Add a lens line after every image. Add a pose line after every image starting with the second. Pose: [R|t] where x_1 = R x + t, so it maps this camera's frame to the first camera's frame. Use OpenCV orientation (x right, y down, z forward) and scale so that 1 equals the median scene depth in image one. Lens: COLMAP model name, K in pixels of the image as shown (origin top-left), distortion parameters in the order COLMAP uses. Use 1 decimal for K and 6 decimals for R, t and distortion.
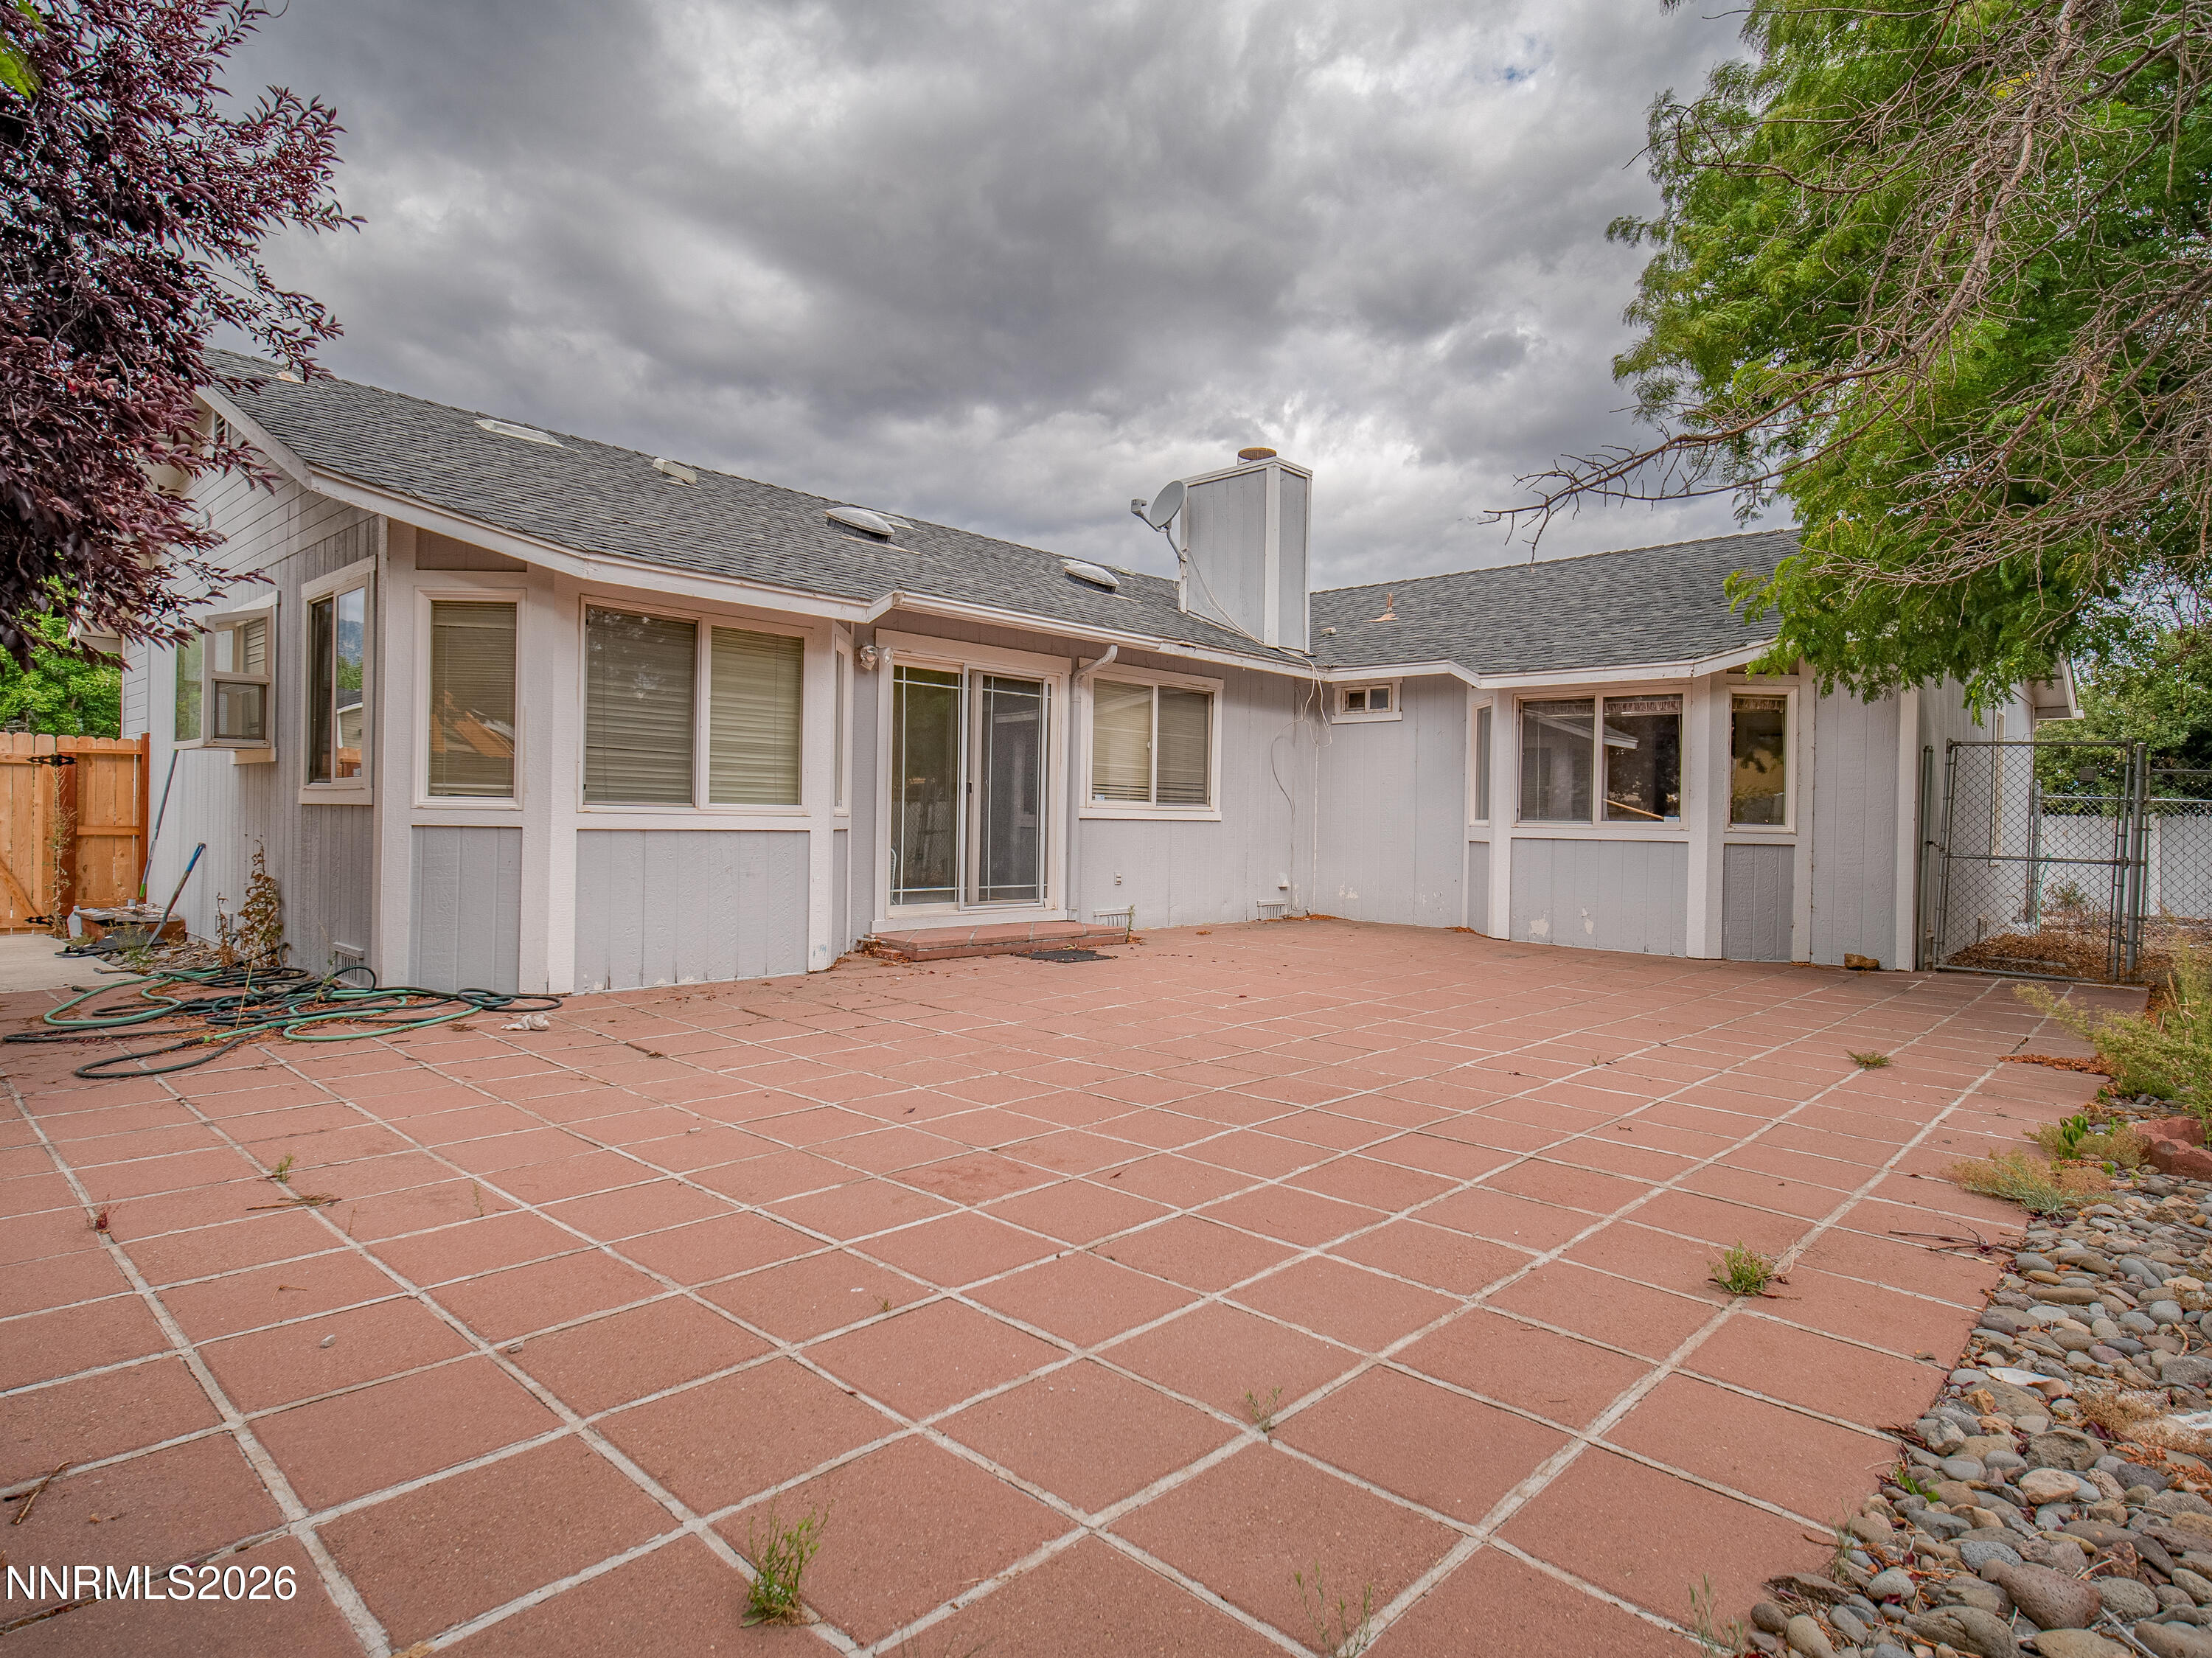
lens RADIAL K [[1194.4, 0, 1097.5], [0, 1194.4, 814.8], [0, 0, 1]] dist [-0.013318, 0.001612]
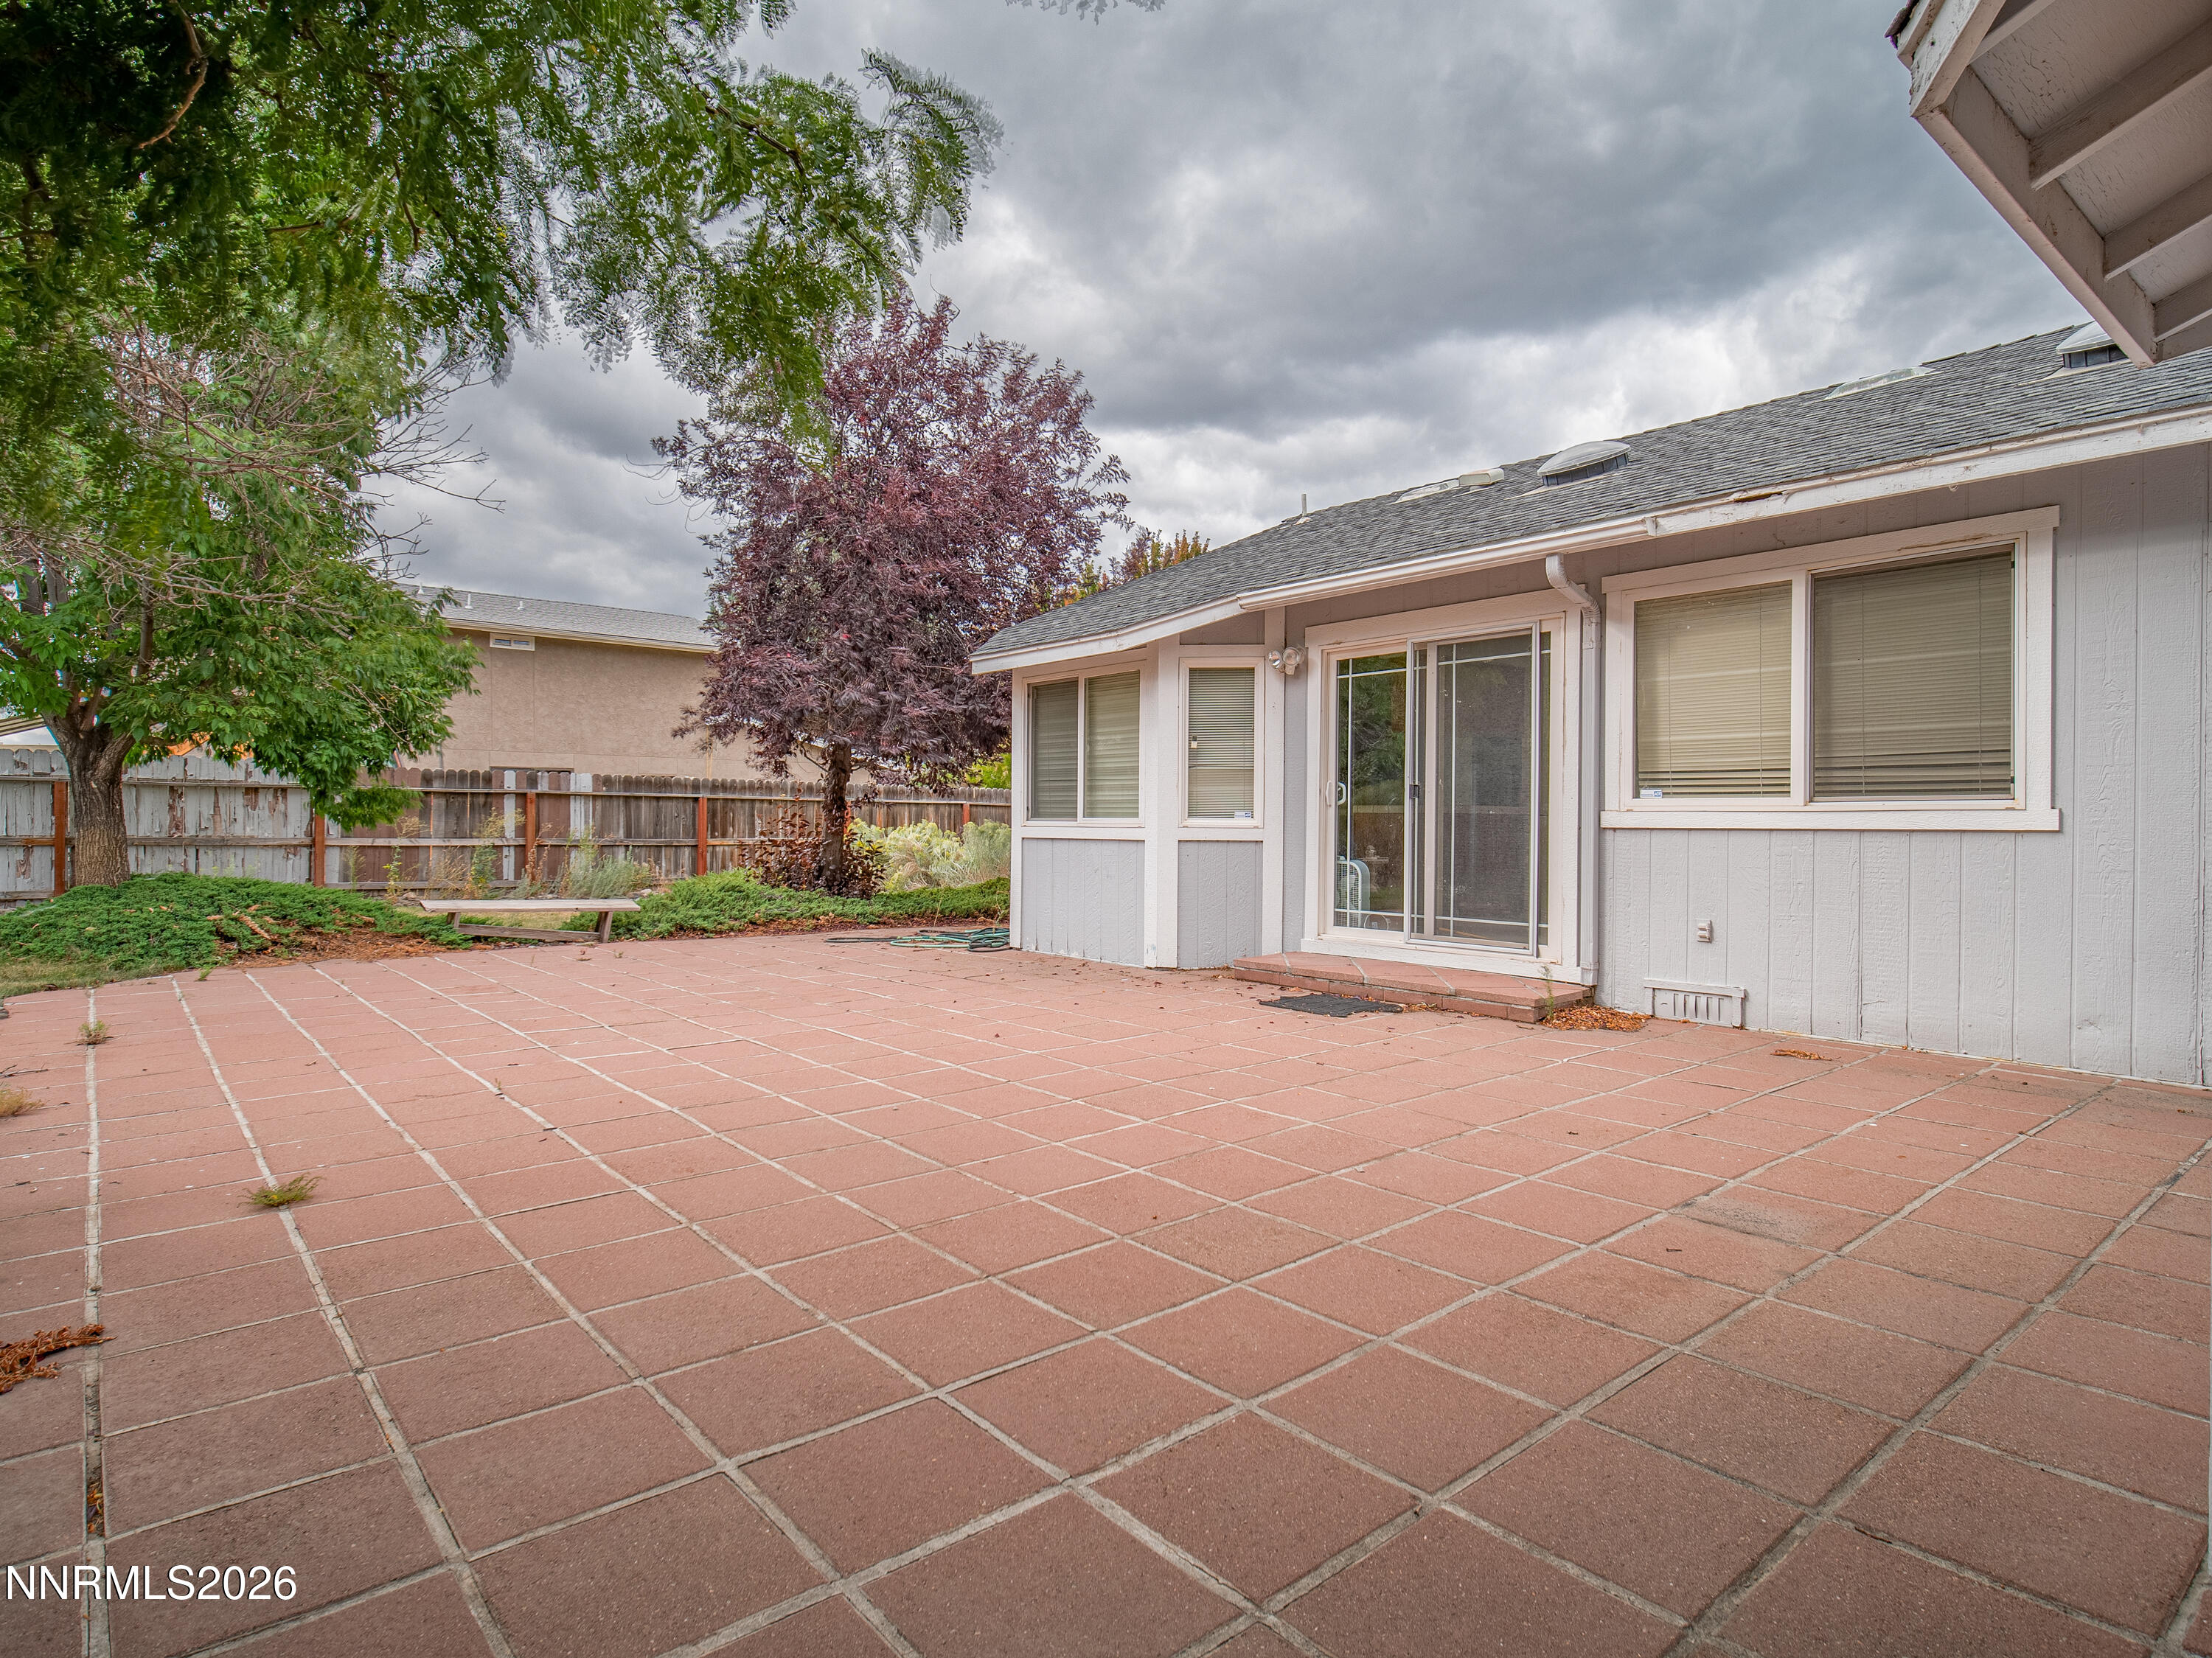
lens RADIAL K [[1194.4, 0, 1097.5], [0, 1194.4, 814.8], [0, 0, 1]] dist [-0.013318, 0.001612]
pose [[-0.113213, -0.028101, -0.993173, 0.700740], [-0.006566, 0.999599, -0.027534, 0.016592], [0.993549, 0.003404, -0.113352, 0.864311]]
